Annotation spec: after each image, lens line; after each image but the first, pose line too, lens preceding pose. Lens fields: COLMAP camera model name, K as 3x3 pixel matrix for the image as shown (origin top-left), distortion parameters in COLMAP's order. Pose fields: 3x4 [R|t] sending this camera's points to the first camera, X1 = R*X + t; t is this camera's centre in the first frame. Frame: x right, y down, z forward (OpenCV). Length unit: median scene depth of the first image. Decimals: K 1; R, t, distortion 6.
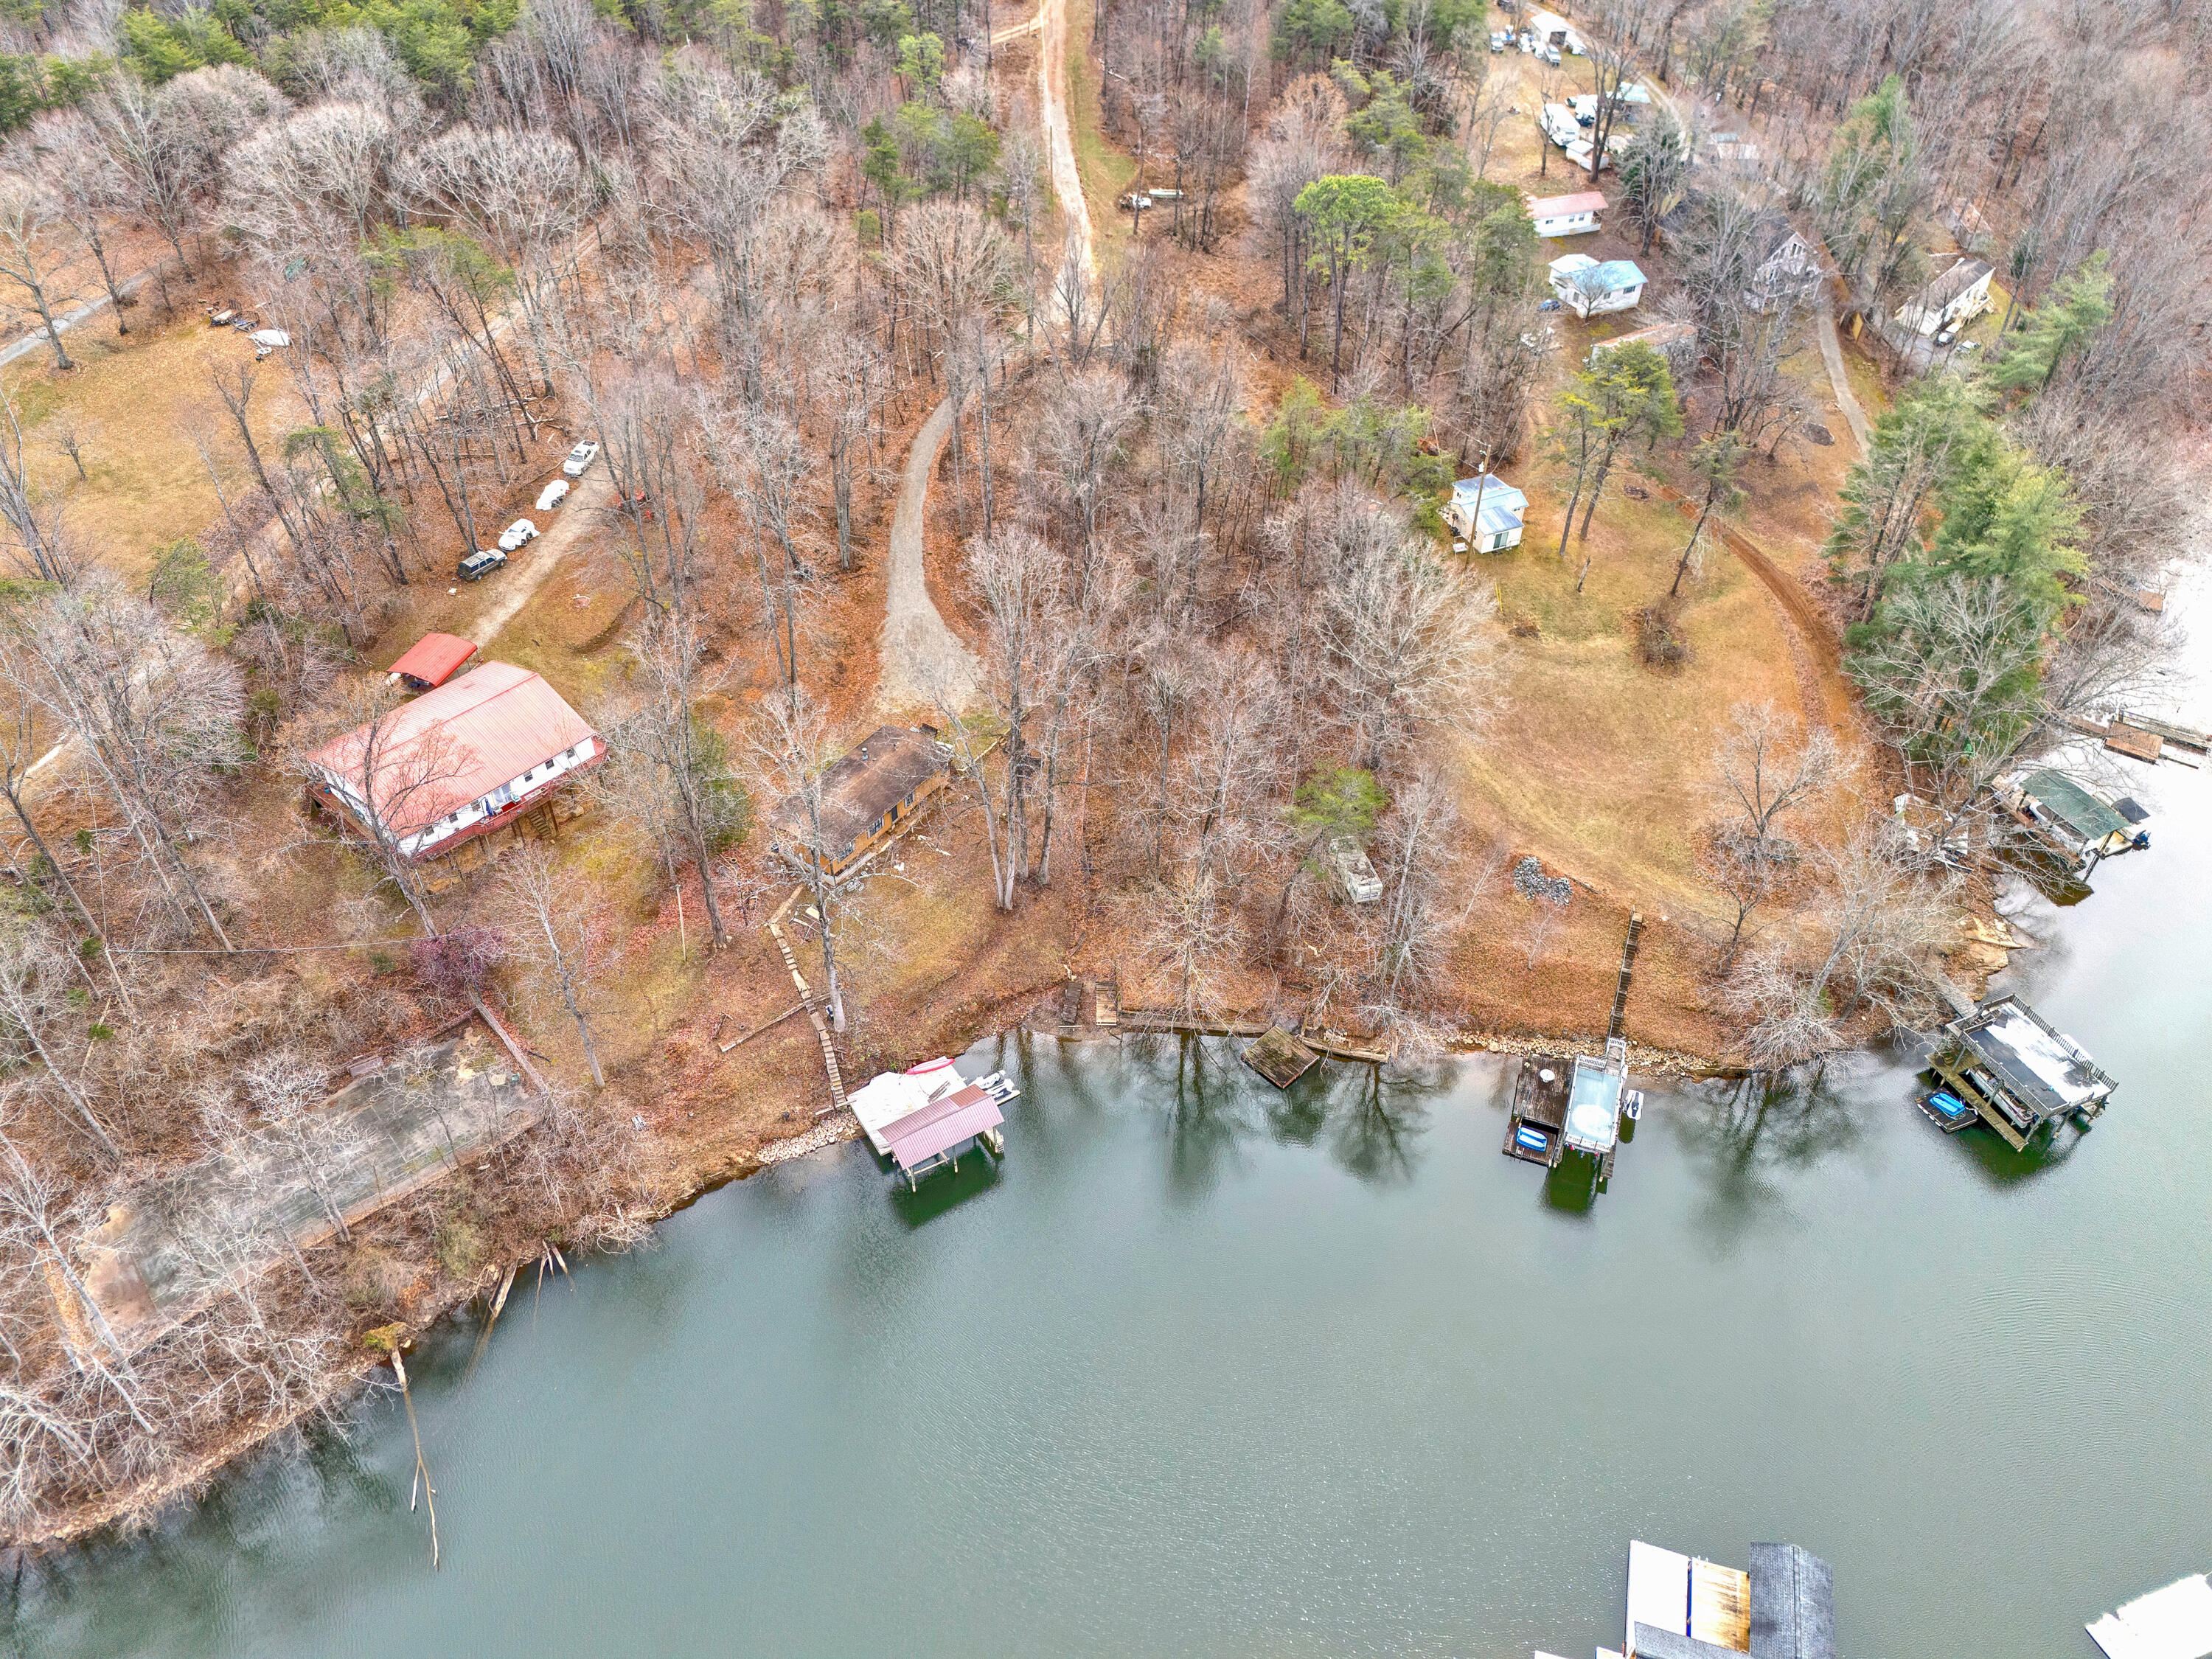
lens RADIAL K [[1627.1, 0, 1101.8], [0, 1627.1, 840.7], [0, 0, 1]] dist [0.039782, -0.040667]
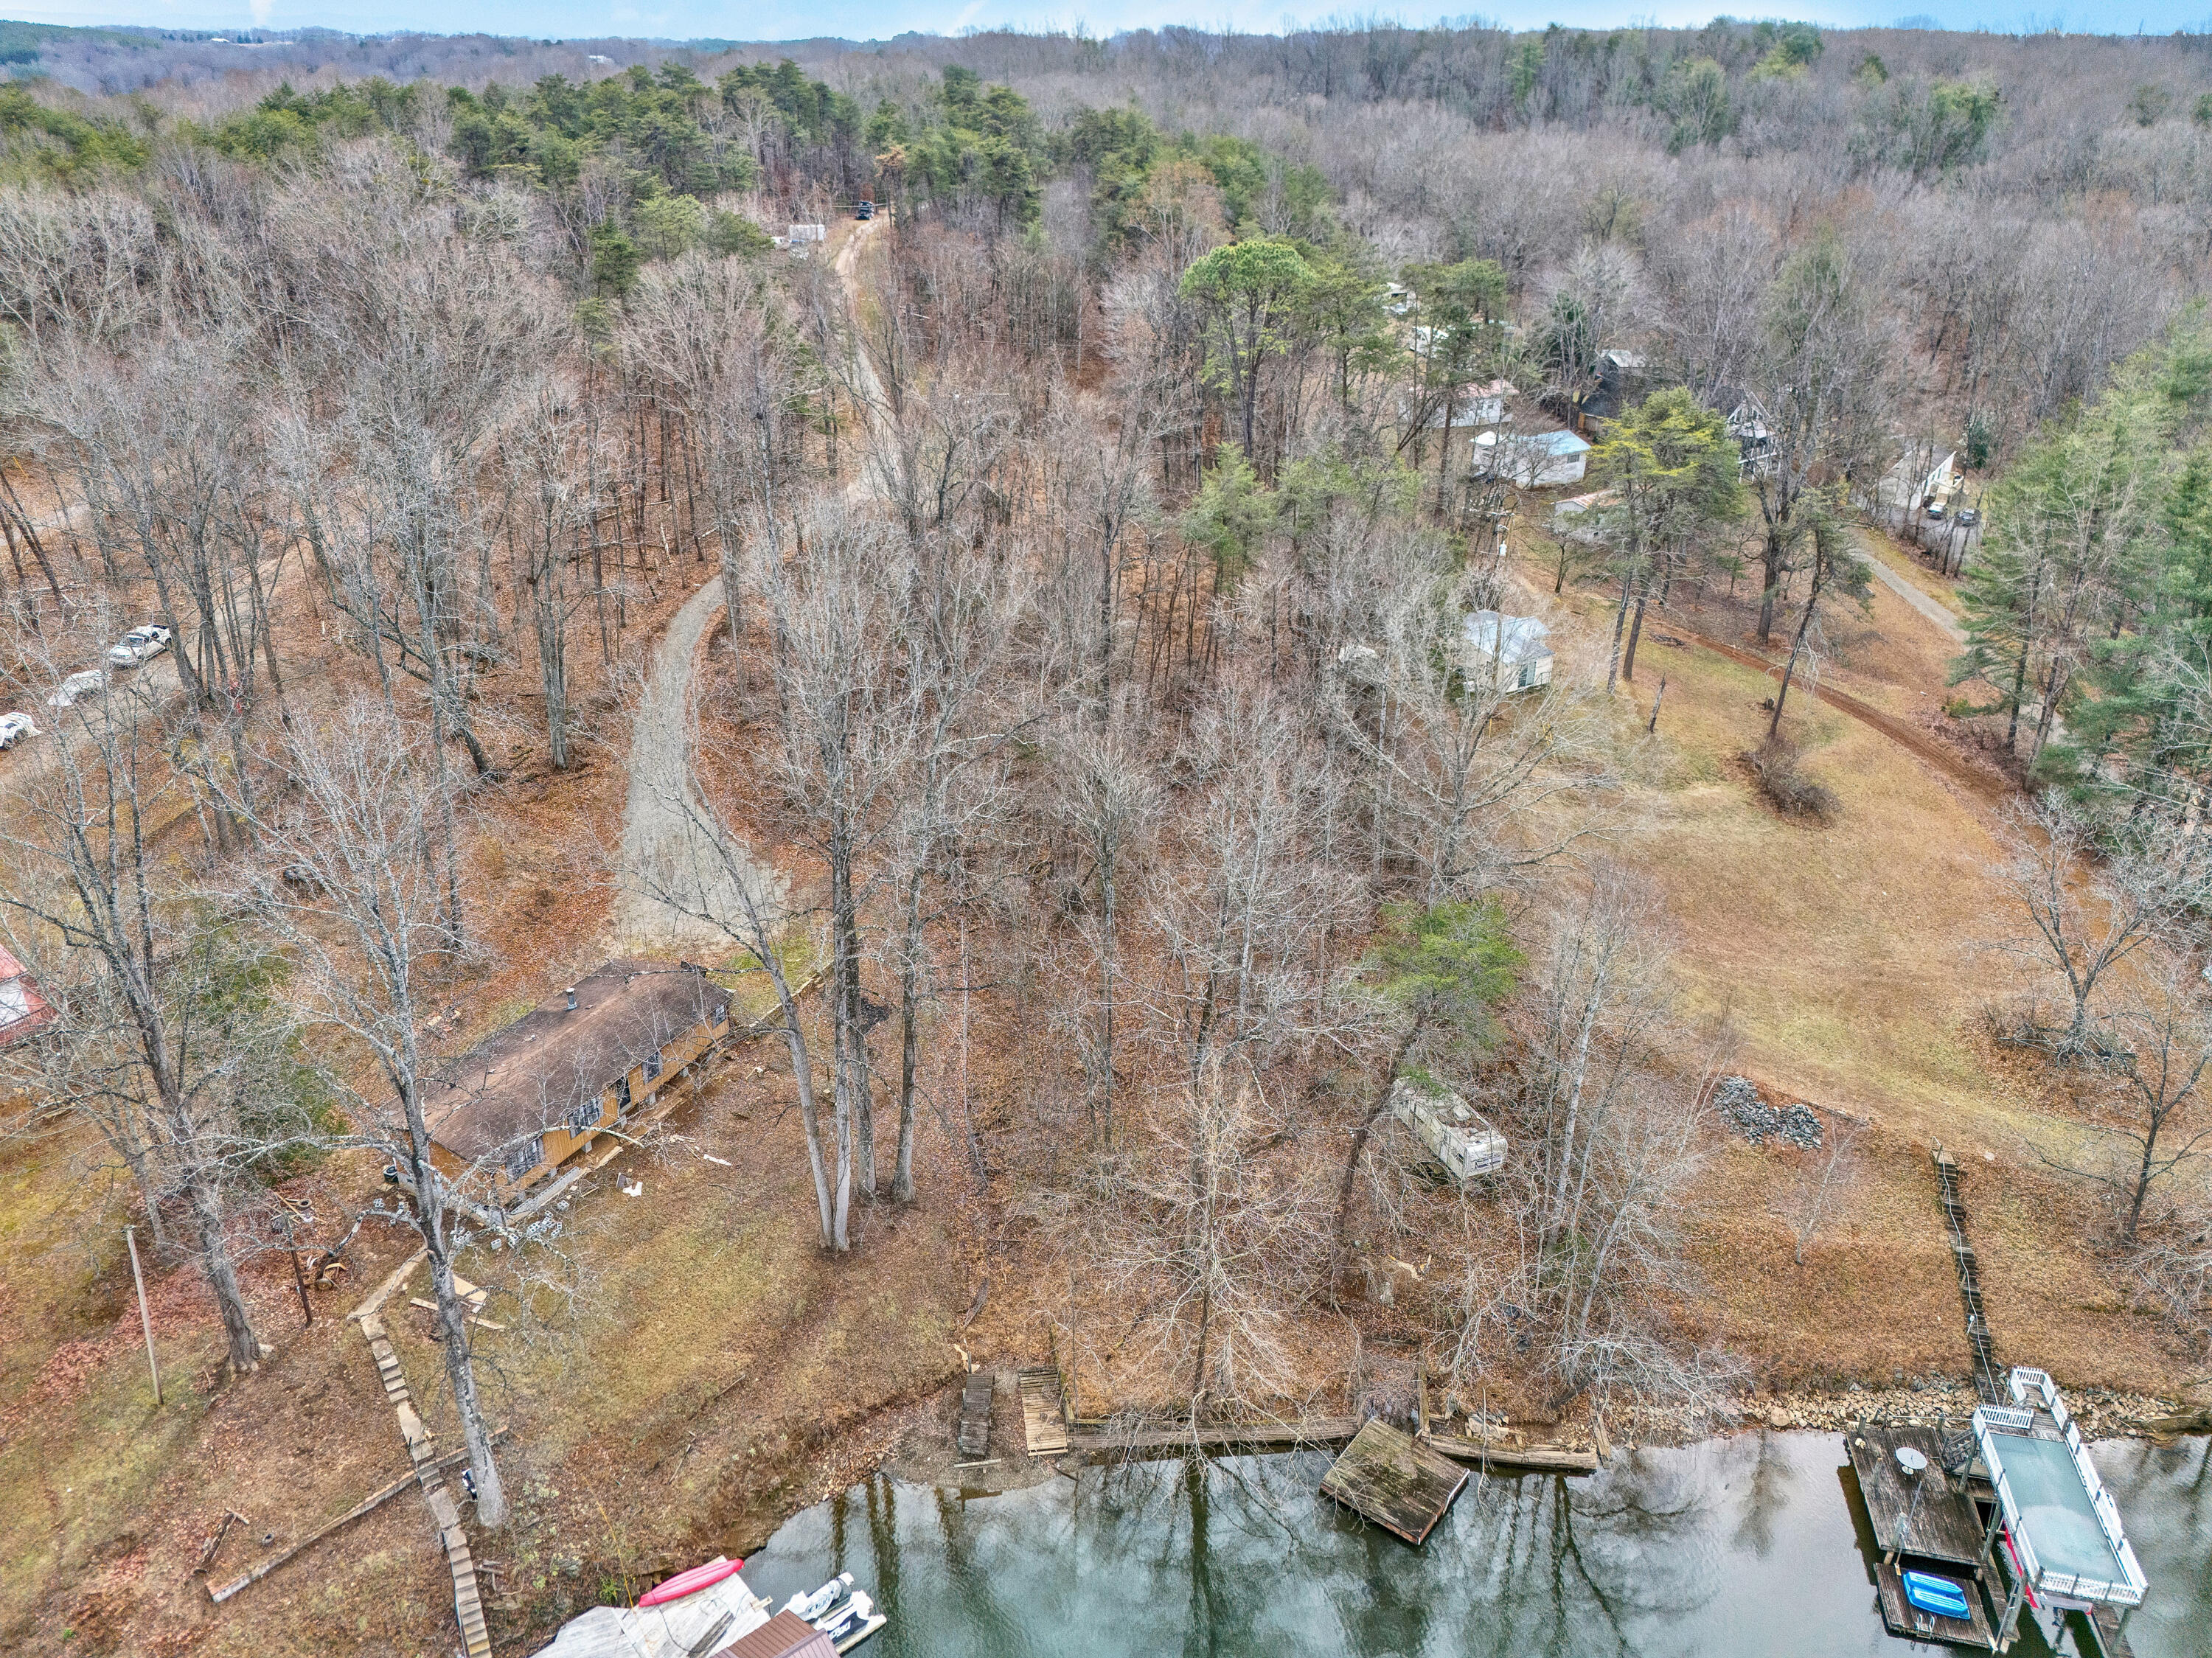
lens RADIAL K [[1627.0, 0, 1110.7], [0, 1627.0, 825.8], [0, 0, 1]] dist [0.039782, -0.040667]
pose [[0.990050, -0.061031, 0.126791, -0.030253], [0.095590, 0.952932, -0.287720, 0.074060], [-0.103264, 0.296977, 0.949285, 0.448389]]
